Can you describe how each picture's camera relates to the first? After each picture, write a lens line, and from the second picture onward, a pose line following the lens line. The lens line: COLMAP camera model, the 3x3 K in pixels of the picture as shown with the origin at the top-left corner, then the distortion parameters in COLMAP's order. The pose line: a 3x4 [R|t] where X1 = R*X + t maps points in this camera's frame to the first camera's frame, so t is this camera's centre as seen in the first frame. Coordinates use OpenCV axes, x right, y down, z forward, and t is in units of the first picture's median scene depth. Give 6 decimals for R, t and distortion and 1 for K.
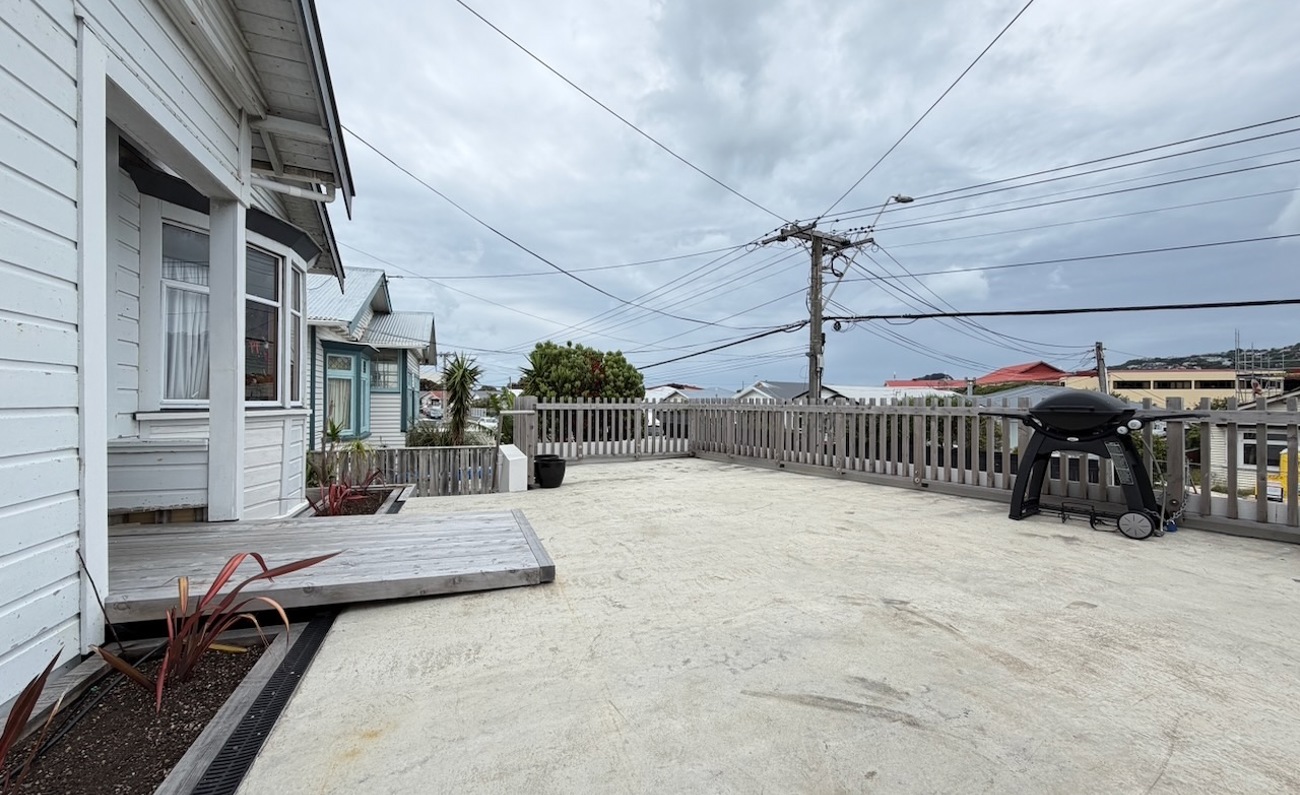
lens RADIAL K [[531.0, 0, 662.9], [0, 531.0, 399.0], [0, 0, 1]] dist [0.002004, 0.000315]
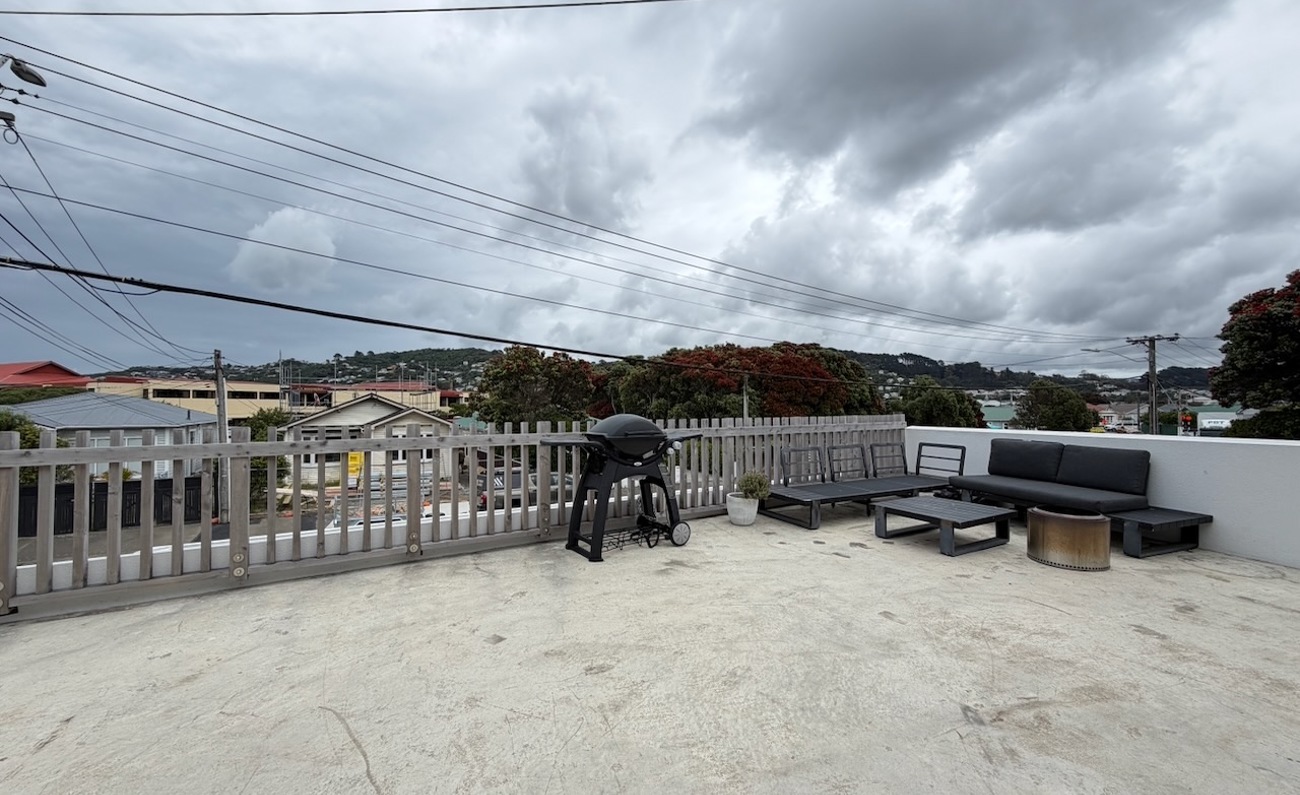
lens RADIAL K [[516.6, 0, 651.0], [0, 516.6, 395.5], [0, 0, 1]] dist [0.000860, -0.000093]
pose [[0.058378, 0.019196, 0.998110, -0.323654], [0.002574, 0.999809, -0.019379, -0.053122], [-0.998291, 0.003700, 0.058318, 1.423402]]
